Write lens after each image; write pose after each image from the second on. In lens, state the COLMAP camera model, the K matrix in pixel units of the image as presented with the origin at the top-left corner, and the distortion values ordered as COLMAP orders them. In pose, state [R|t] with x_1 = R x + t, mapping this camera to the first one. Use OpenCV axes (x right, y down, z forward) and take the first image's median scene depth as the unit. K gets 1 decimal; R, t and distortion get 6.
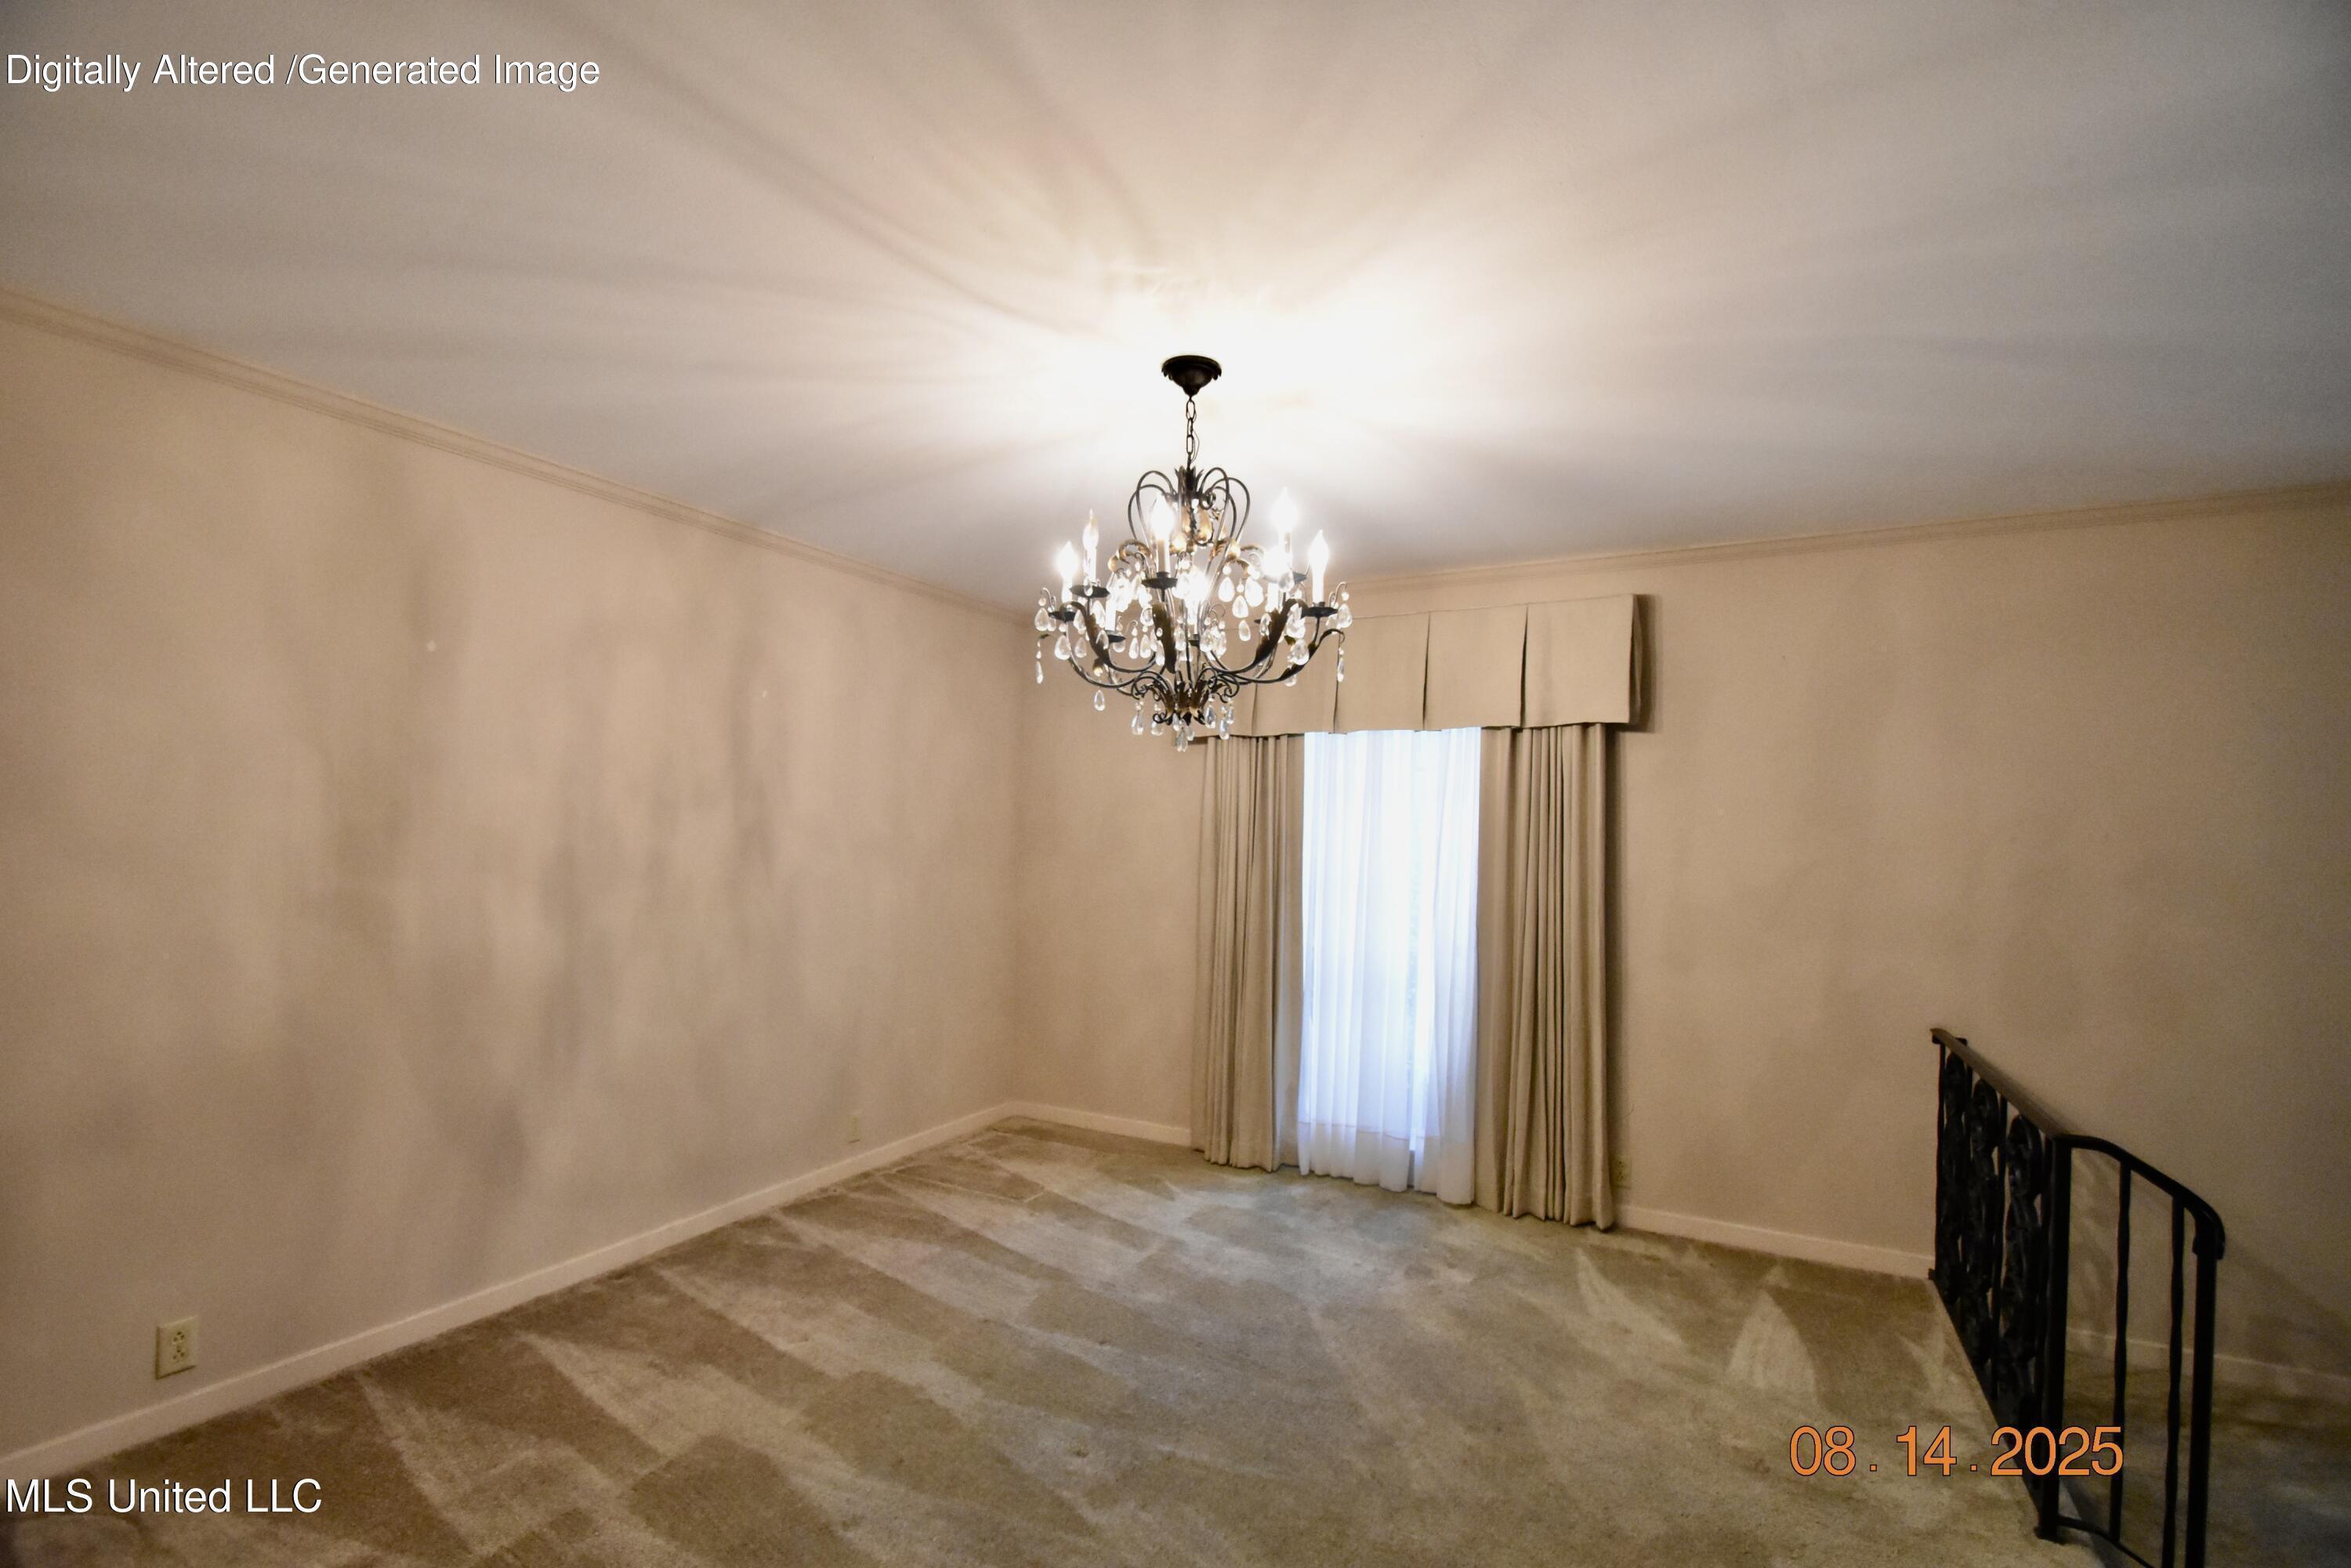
lens RADIAL K [[1040.1, 0, 1173.8], [0, 1040.1, 796.4], [0, 0, 1]] dist [-0.002291, -0.000229]
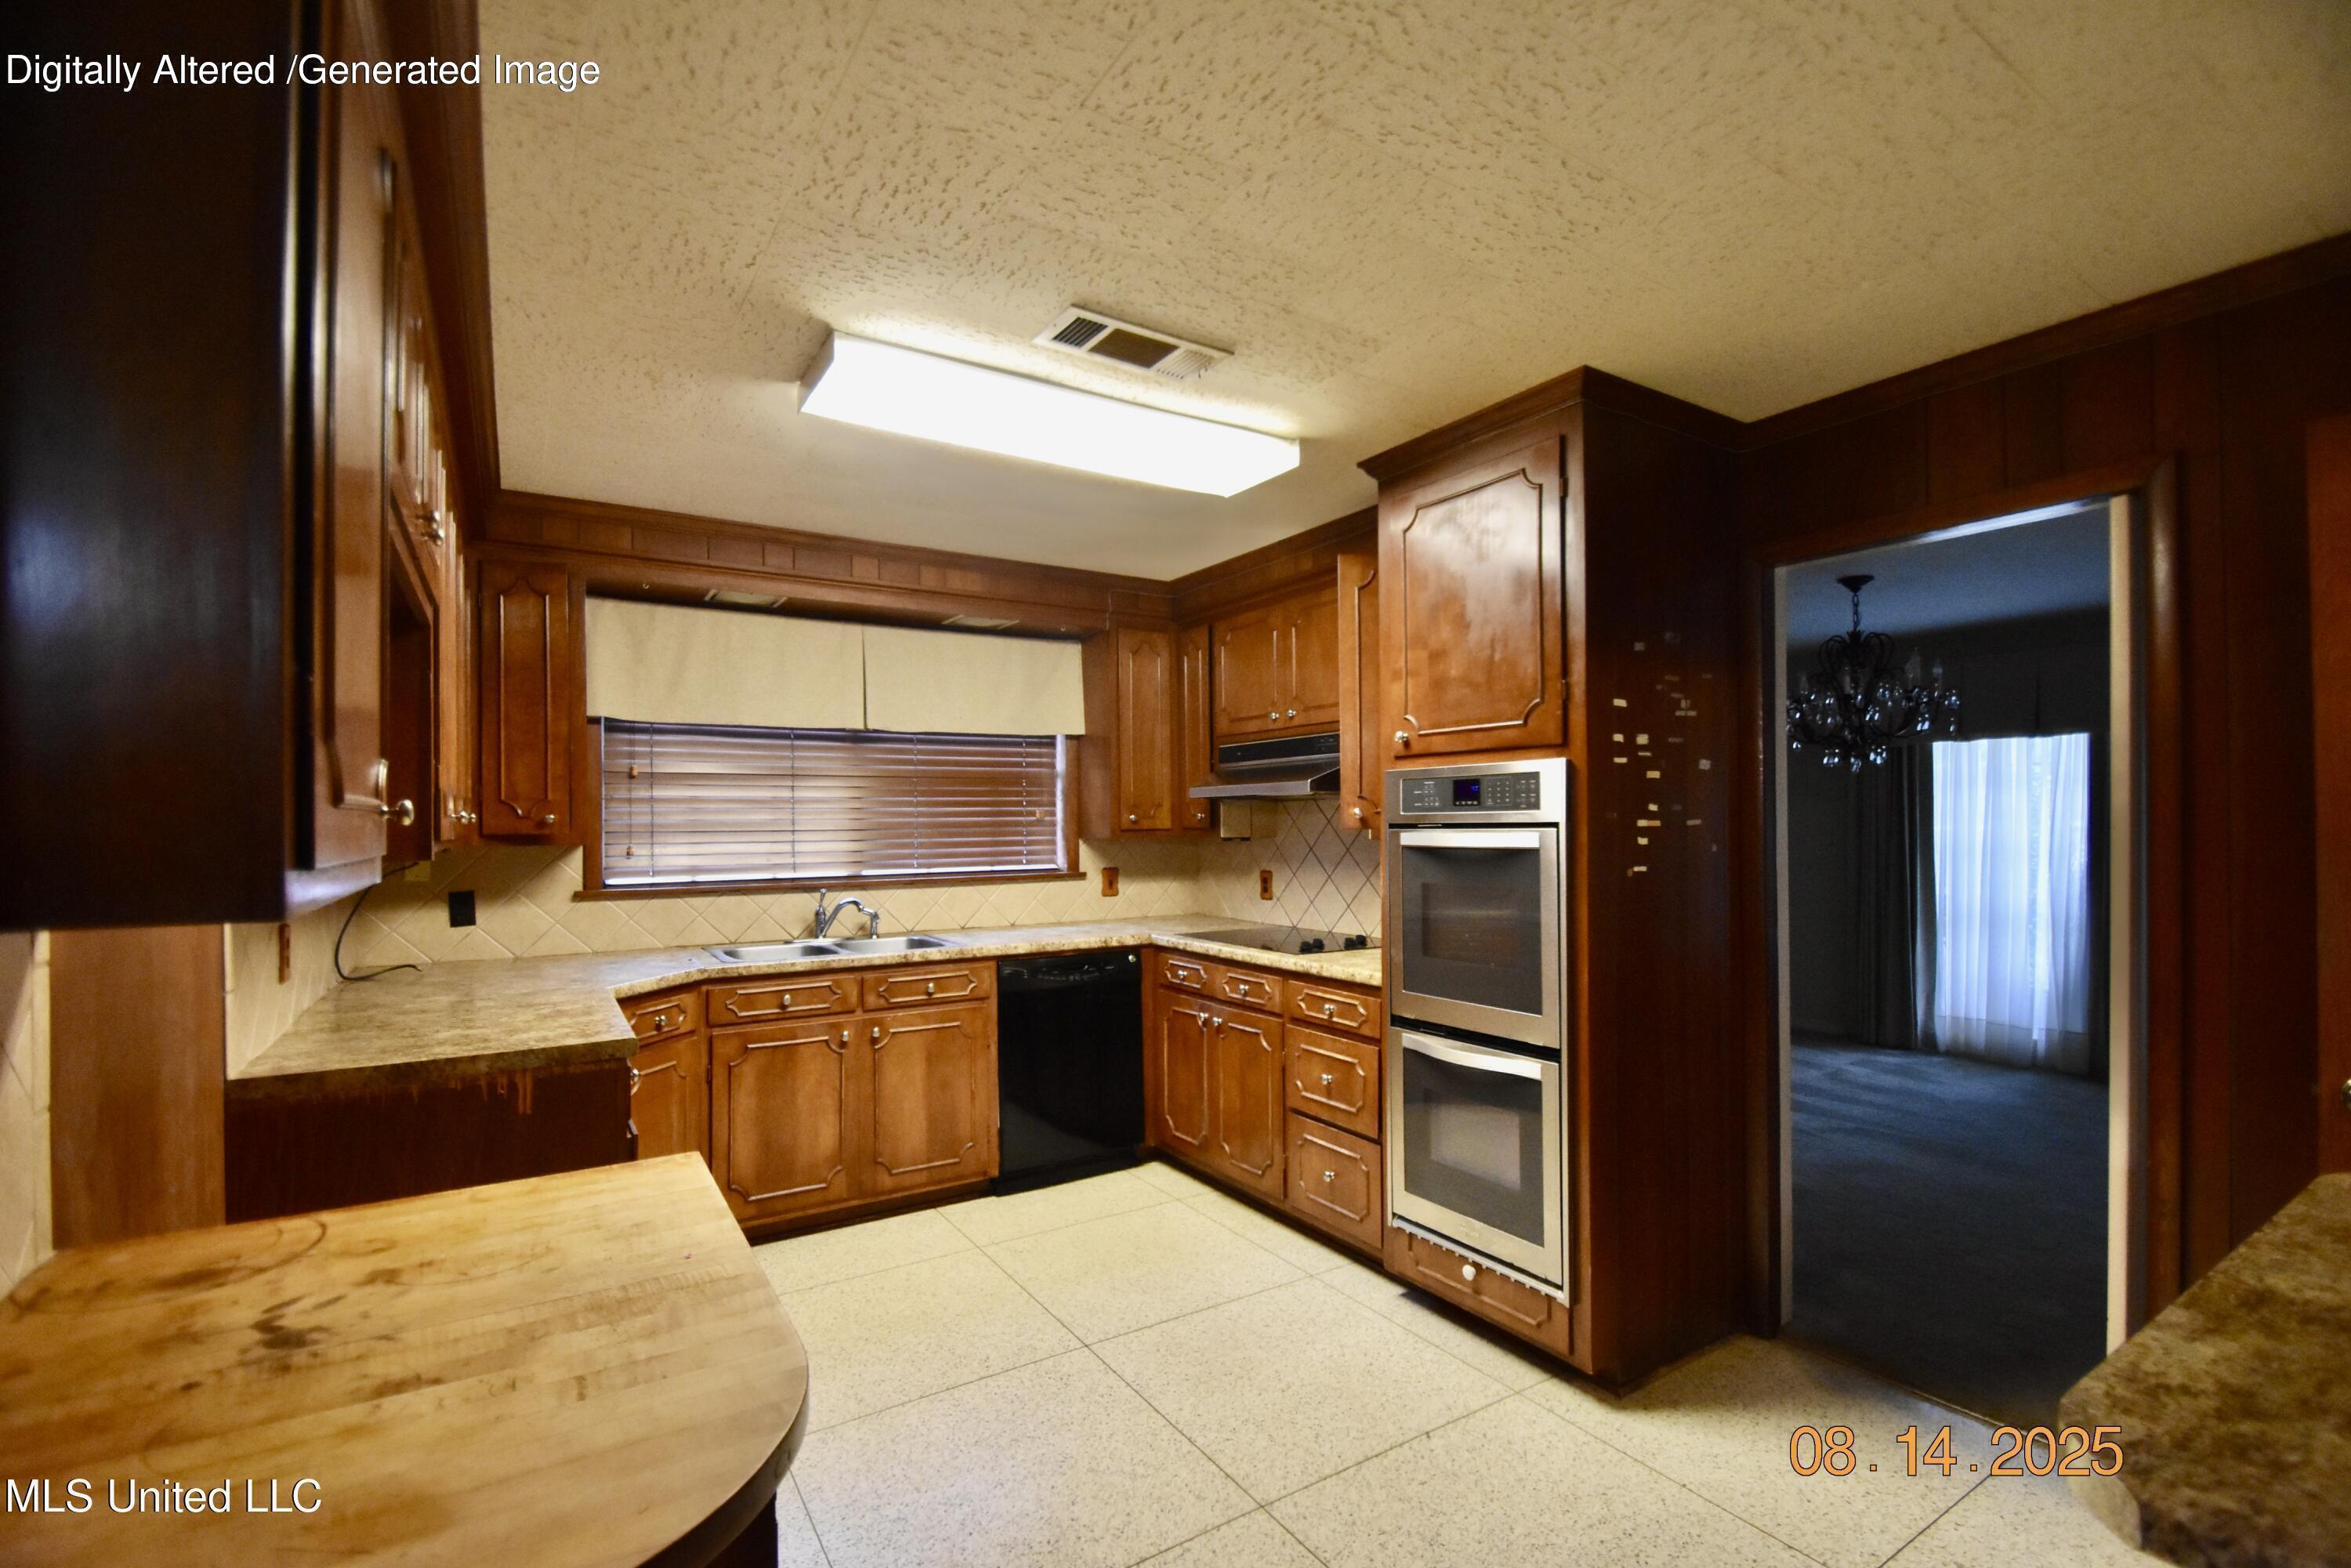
lens RADIAL K [[1040.1, 0, 1181.8], [0, 1040.1, 789.8], [0, 0, 1]] dist [-0.002291, -0.000229]
pose [[0.873523, -0.026742, -0.486048, -0.085668], [0.023691, 0.999642, -0.012423, -0.004759], [0.486206, -0.000663, 0.873844, -0.773404]]
